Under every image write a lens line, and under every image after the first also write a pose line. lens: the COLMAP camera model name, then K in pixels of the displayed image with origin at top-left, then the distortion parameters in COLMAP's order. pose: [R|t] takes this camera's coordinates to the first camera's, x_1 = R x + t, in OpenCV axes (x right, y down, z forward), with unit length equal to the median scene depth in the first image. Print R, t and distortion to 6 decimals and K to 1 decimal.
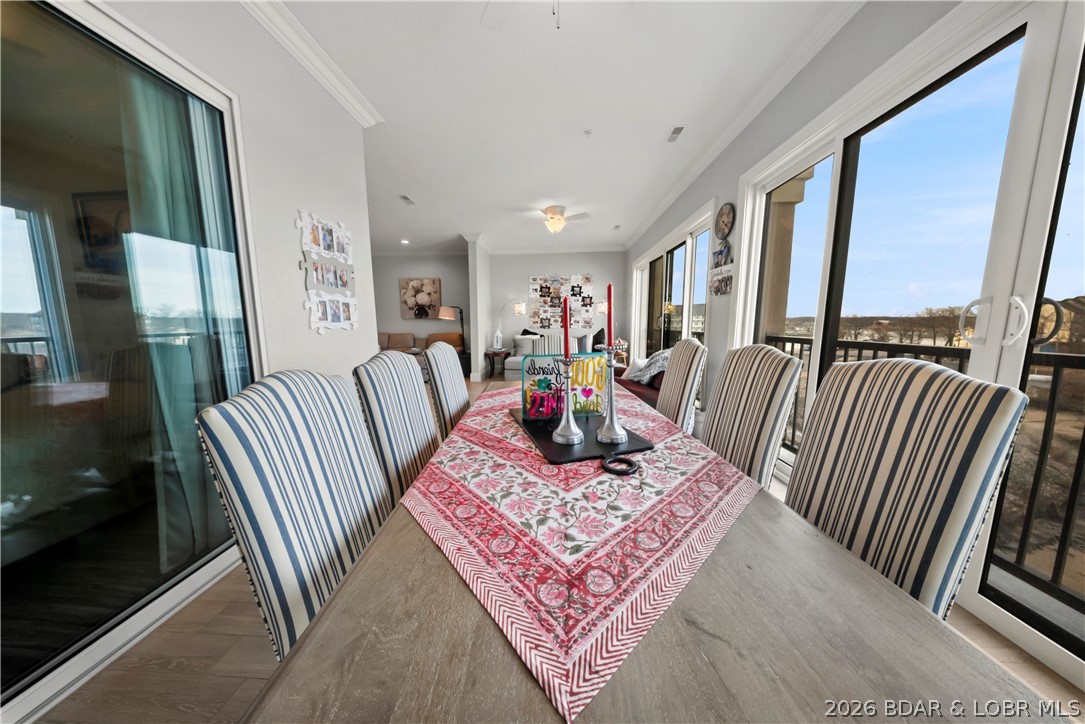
lens RADIAL K [[328.7, 0, 538.0], [0, 328.7, 366.7], [0, 0, 1]] dist [0.000269, -0.000023]
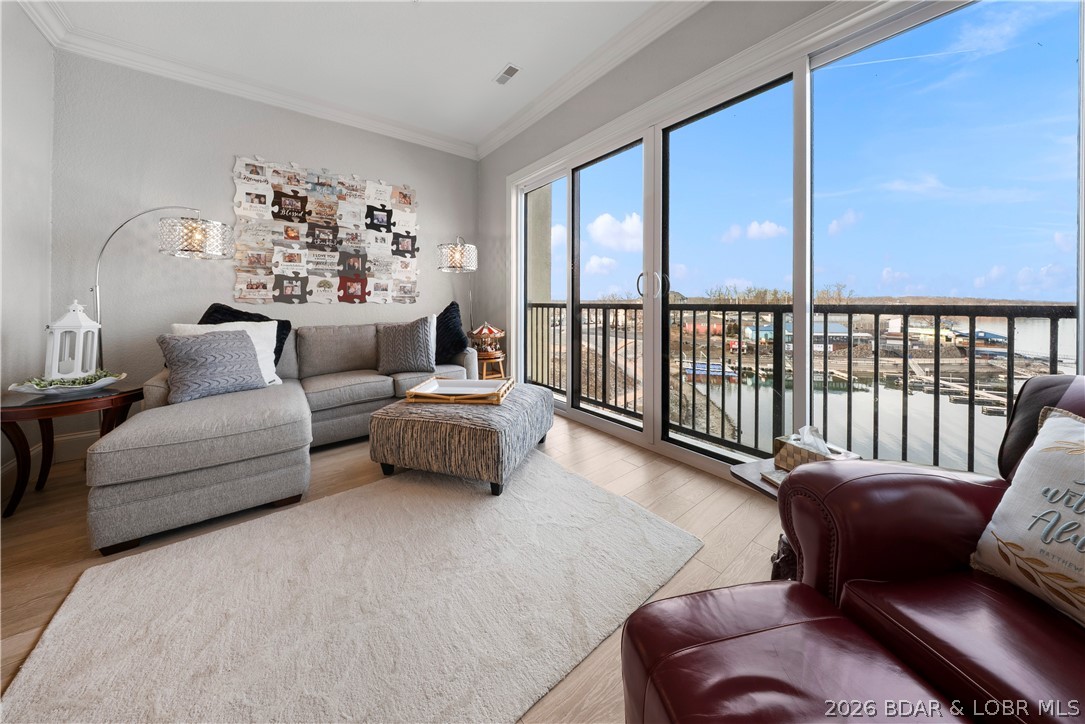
lens RADIAL K [[347.0, 0, 549.1], [0, 347.0, 308.0], [0, 0, 1]] dist [0.000439, -0.001920]
pose [[0.742283, -0.001551, 0.670085, -0.025794], [0.079124, 0.993204, -0.085350, -0.053949], [-0.665399, 0.116374, 0.737361, 0.518508]]
